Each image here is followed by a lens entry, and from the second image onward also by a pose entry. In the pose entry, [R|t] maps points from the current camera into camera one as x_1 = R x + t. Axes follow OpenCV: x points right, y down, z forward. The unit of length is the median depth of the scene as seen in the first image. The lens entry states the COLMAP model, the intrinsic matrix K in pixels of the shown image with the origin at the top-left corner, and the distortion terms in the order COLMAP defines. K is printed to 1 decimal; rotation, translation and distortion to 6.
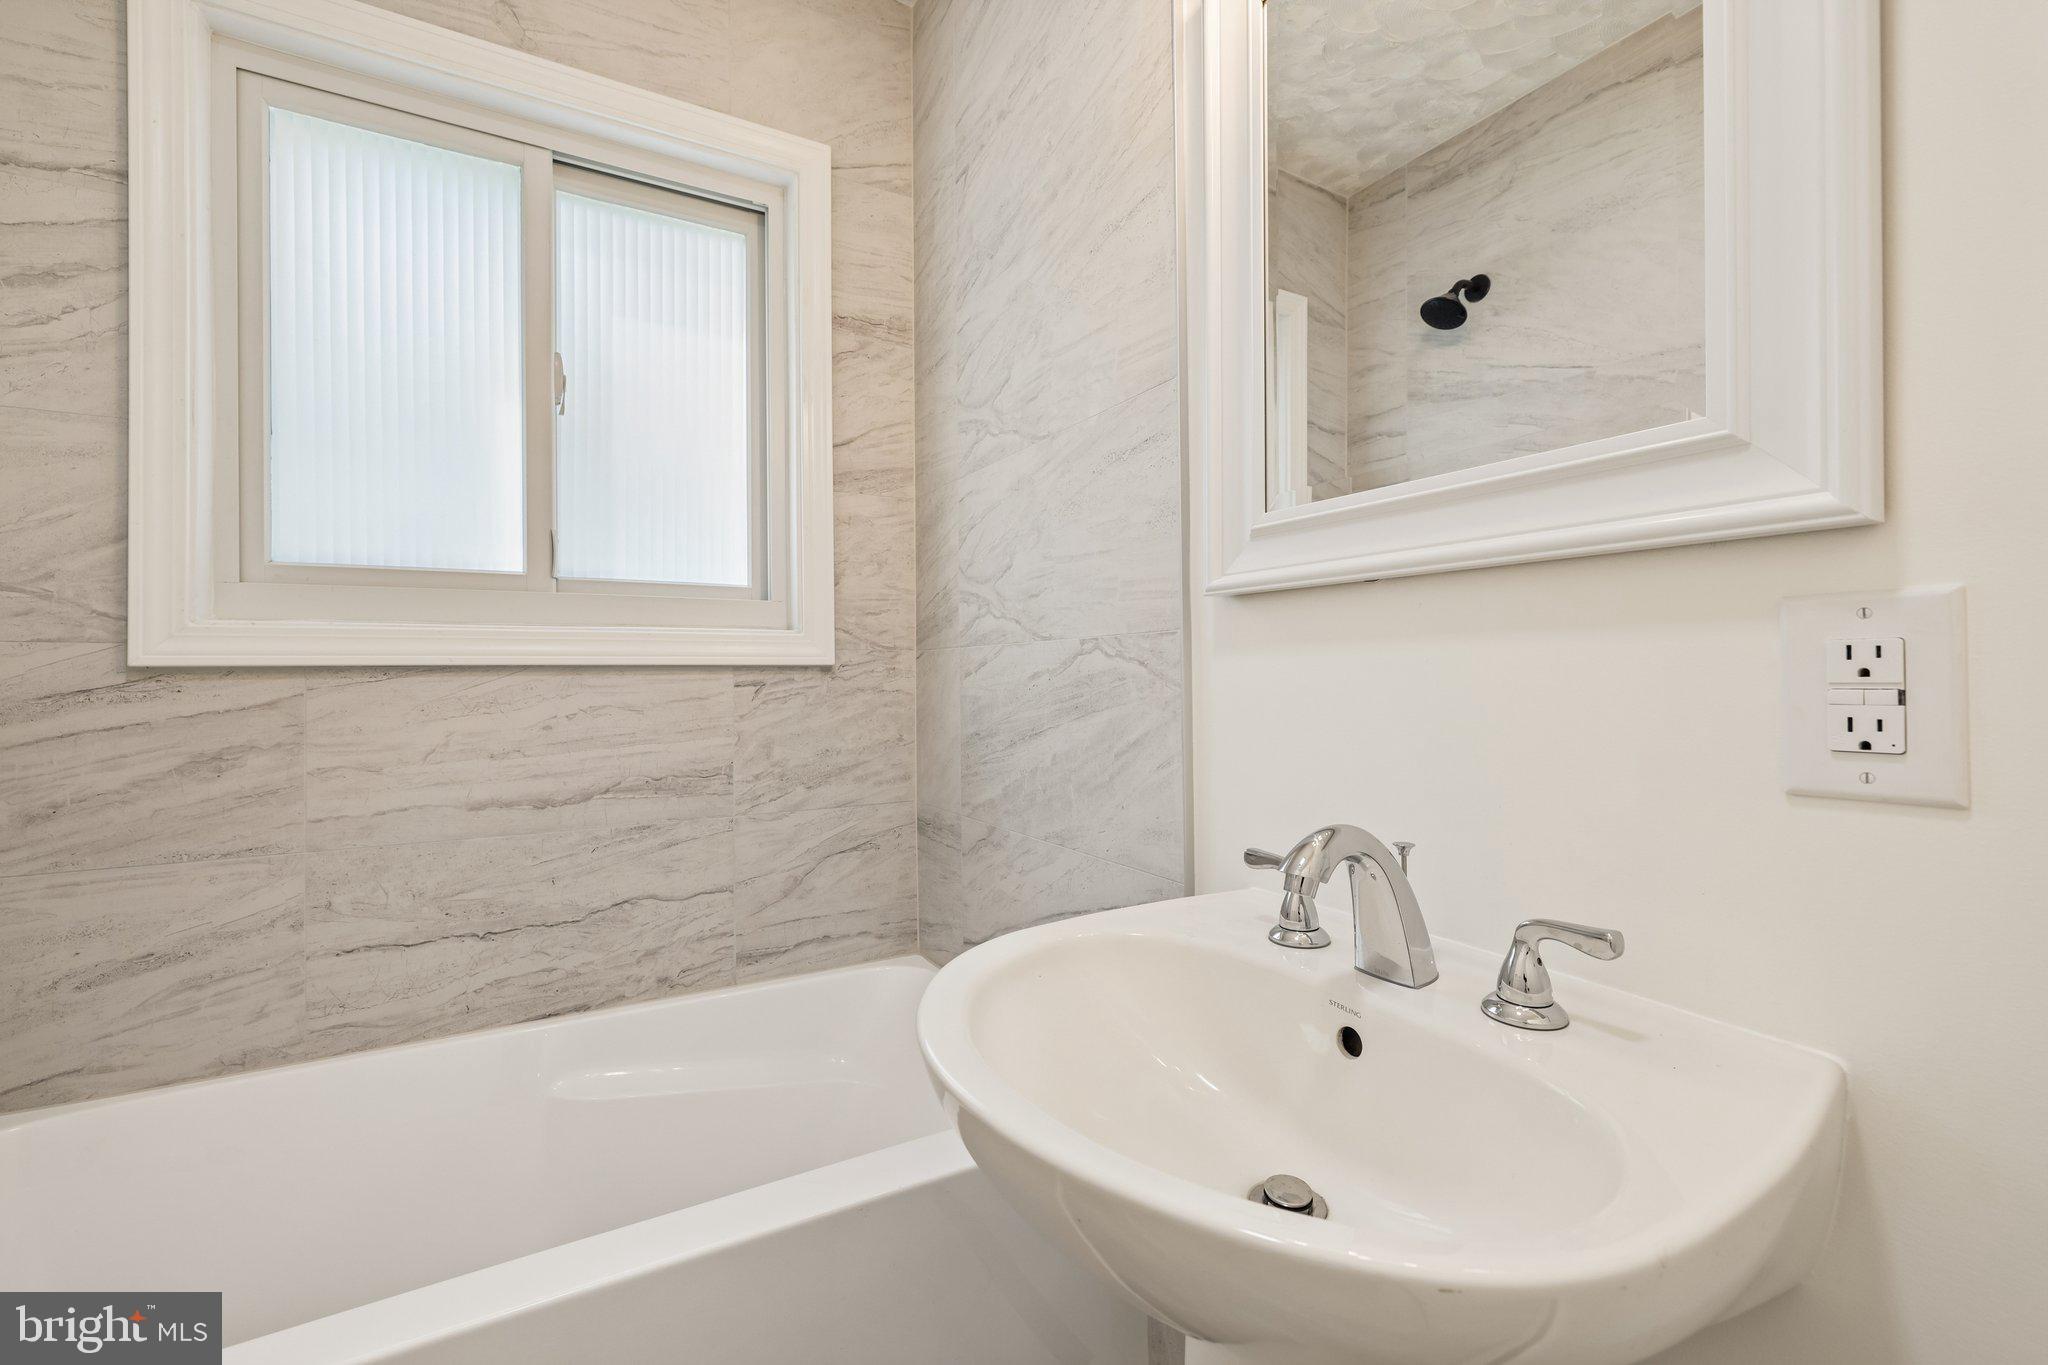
lens RADIAL K [[849.9, 0, 1016.4], [0, 849.9, 671.0], [0, 0, 1]] dist [-0.001724, -0.000785]
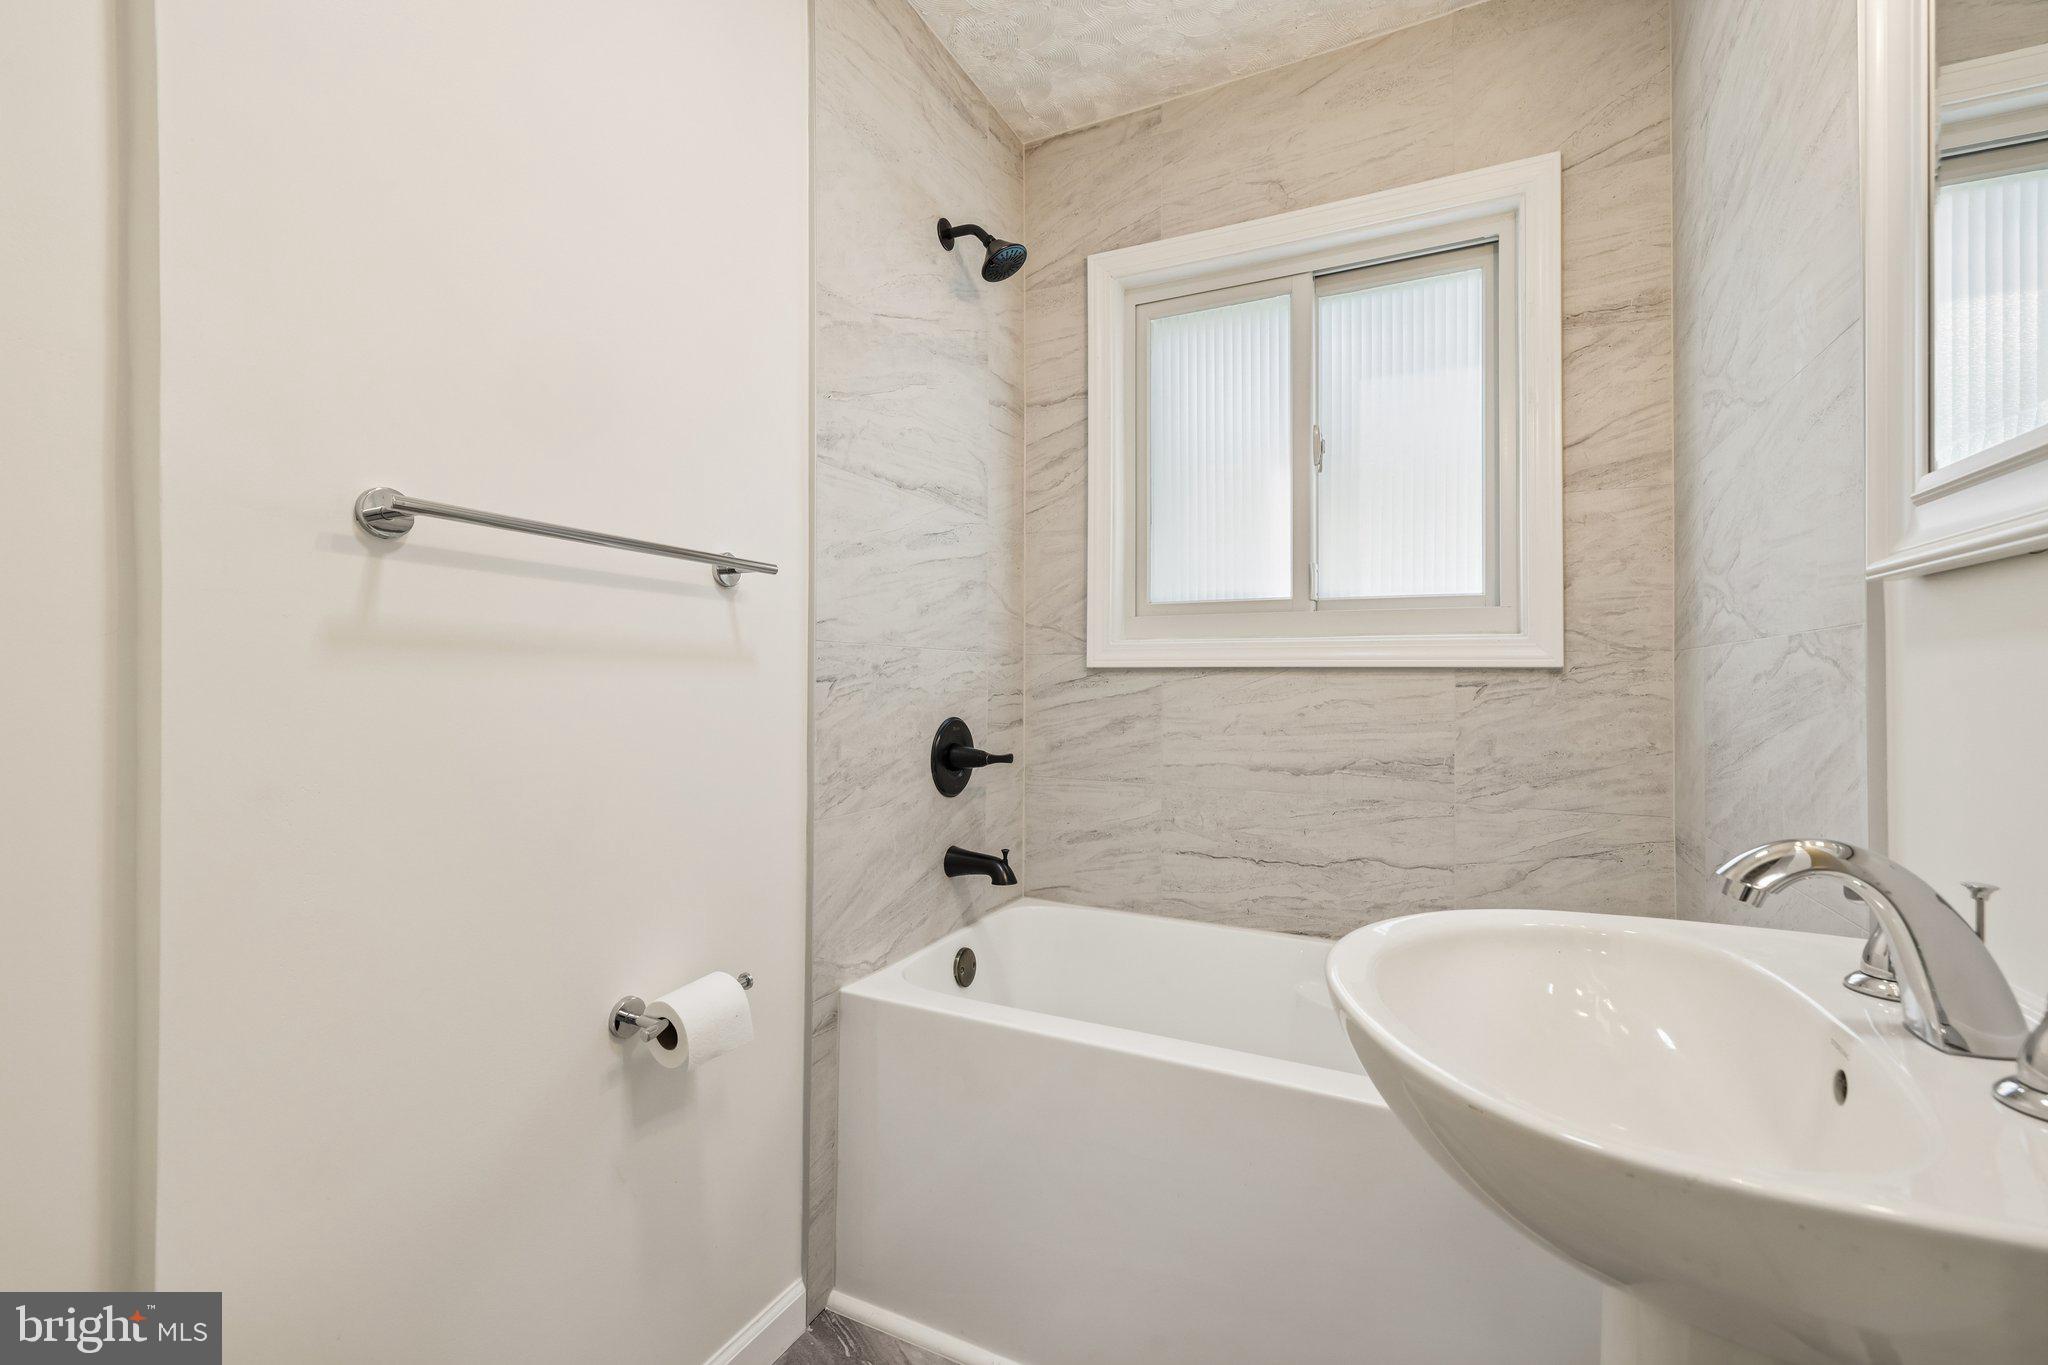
lens RADIAL K [[849.9, 0, 1032.2], [0, 849.9, 677.1], [0, 0, 1]] dist [-0.001724, -0.000785]
pose [[0.567956, 0.009104, -0.823009, 0.291218], [-0.008354, 0.999951, 0.005296, 0.005271], [0.823017, 0.003868, 0.568004, -0.091714]]
